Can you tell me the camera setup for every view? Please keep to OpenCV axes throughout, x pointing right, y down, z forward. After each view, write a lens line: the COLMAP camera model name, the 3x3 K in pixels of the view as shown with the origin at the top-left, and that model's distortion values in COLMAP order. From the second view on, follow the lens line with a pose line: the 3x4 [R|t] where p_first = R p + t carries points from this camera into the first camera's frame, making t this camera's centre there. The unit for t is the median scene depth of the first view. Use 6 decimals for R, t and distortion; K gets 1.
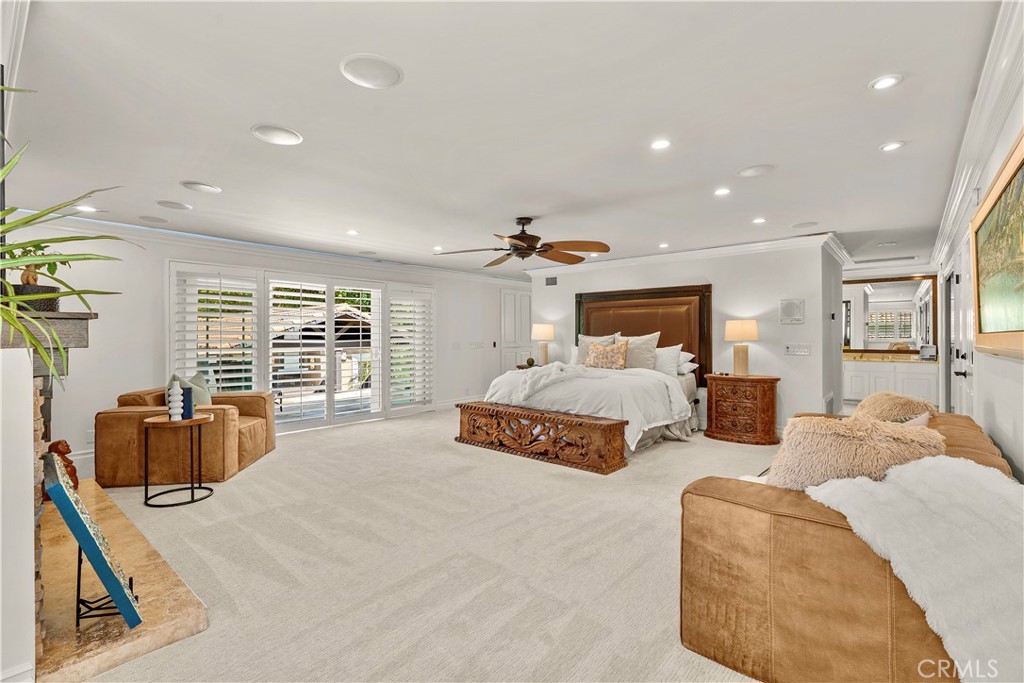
lens RADIAL K [[469.0, 0, 510.0], [0, 469.0, 338.2], [0, 0, 1]] dist [-0.001907, -0.000376]
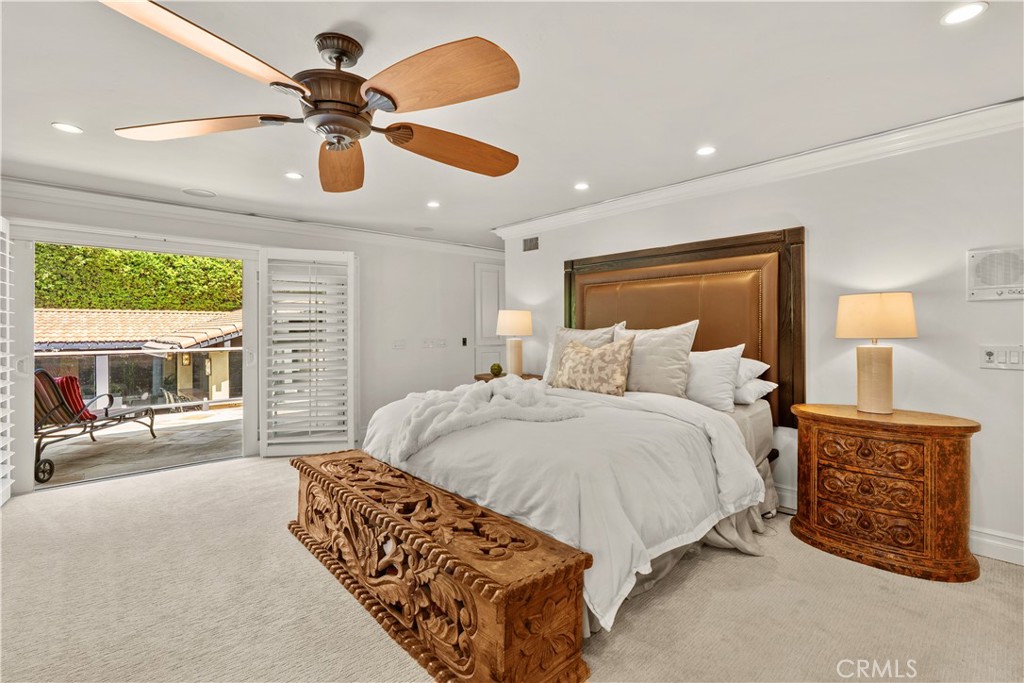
lens RADIAL K [[461.4, 0, 512.9], [0, 461.4, 332.2], [0, 0, 1]] dist [-0.000609, 0.000152]
pose [[0.993454, -0.001330, -0.114227, 0.180757], [0.001379, 0.999999, 0.000350, -0.001281], [0.114226, -0.000506, 0.993455, 0.488499]]
